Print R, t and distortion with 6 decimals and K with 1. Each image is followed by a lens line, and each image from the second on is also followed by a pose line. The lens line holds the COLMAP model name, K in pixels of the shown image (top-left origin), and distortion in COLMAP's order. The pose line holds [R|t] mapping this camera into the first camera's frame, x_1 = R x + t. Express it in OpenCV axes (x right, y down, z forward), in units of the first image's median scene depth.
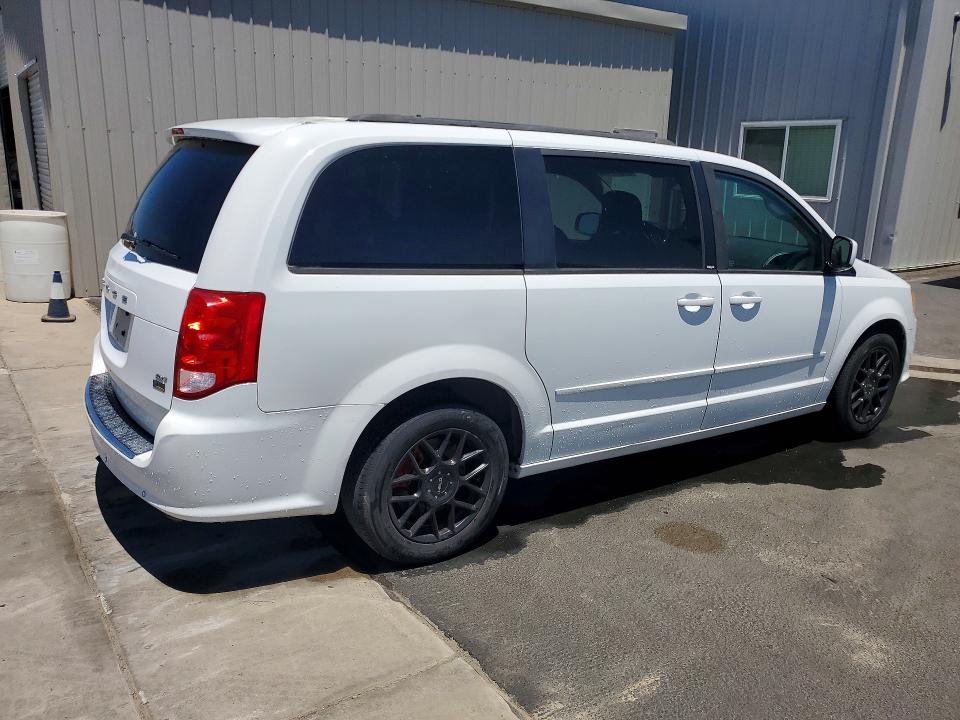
lens RADIAL K [[738.7, 0, 480.0], [0, 738.7, 360.0], [0, 0, 1]] dist [-0.000098, -0.103445]
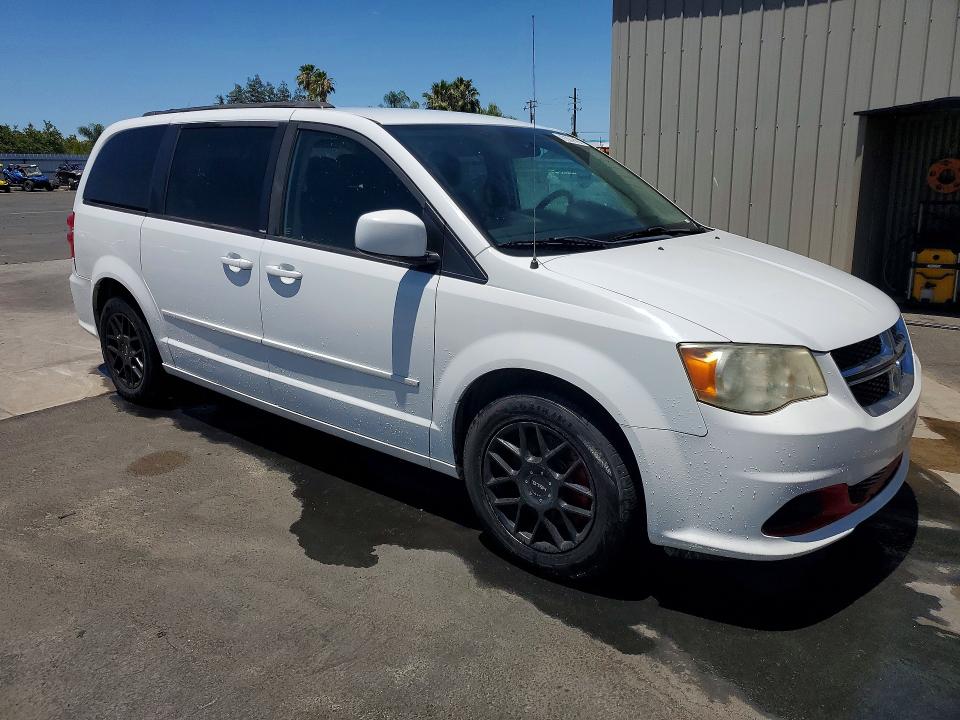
lens RADIAL K [[758.7, 0, 480.2], [0, 758.7, 369.9], [0, 0, 1]] dist [0.206797, -0.385895]
pose [[0.291004, 0.207047, -0.934049, 1.255738], [-0.241747, 0.960533, 0.137601, -0.145923], [0.925675, 0.185761, 0.329572, 0.877955]]
